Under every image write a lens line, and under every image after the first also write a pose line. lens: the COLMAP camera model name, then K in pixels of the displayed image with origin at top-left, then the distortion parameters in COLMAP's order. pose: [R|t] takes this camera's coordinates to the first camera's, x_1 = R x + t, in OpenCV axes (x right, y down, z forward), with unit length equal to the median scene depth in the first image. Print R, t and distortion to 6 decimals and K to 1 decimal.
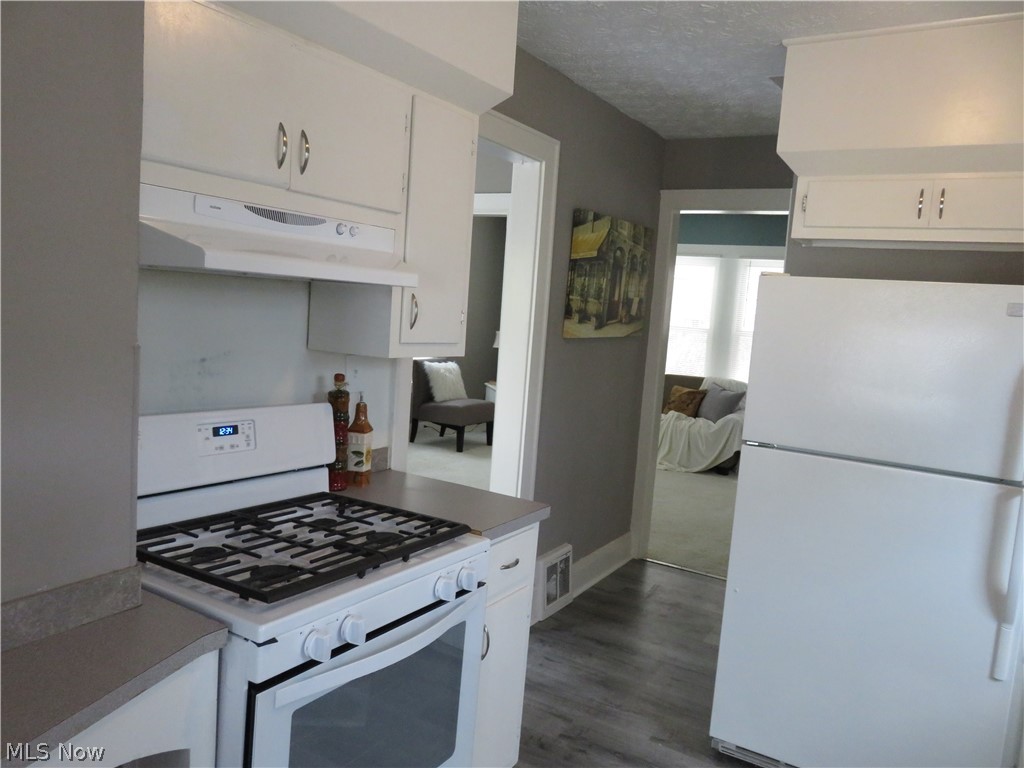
lens RADIAL K [[754.8, 0, 512.0], [0, 754.8, 384.0], [0, 0, 1]] dist [-0.045804, -0.001842]
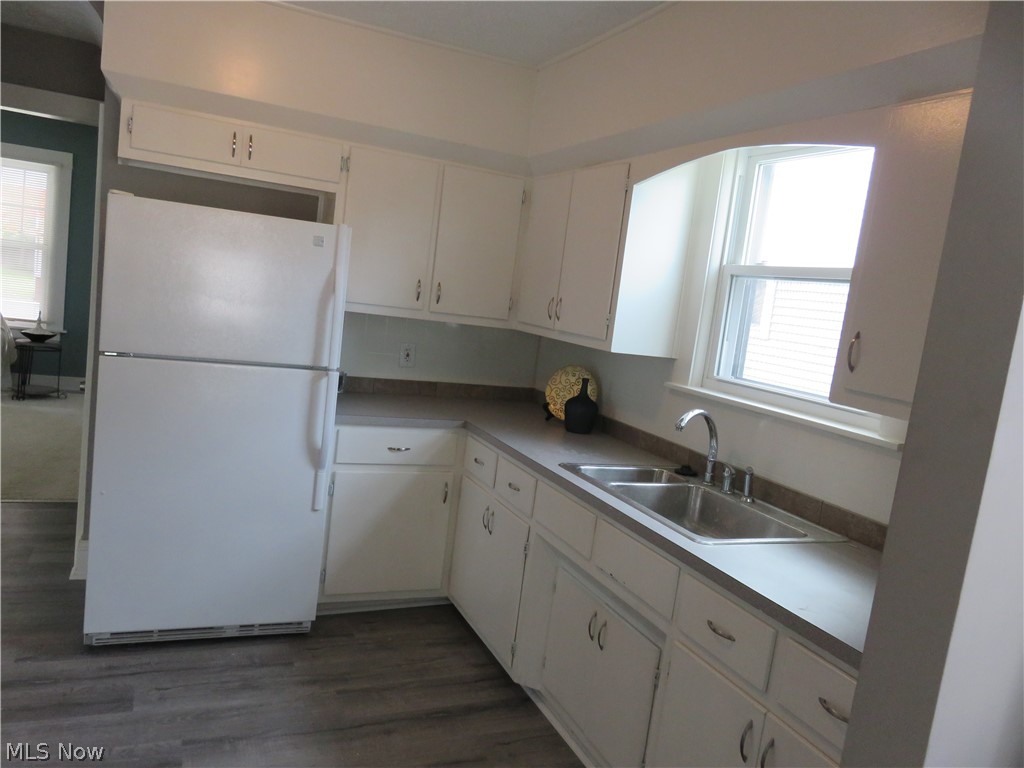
lens RADIAL K [[753.3, 0, 512.0], [0, 753.3, 384.0], [0, 0, 1]] dist [-0.002566, -0.000966]
pose [[0.552576, -0.104730, 0.826856, -0.245526], [-0.000885, 0.992000, 0.126239, -0.013555], [-0.833462, -0.070488, 0.548063, -0.065863]]
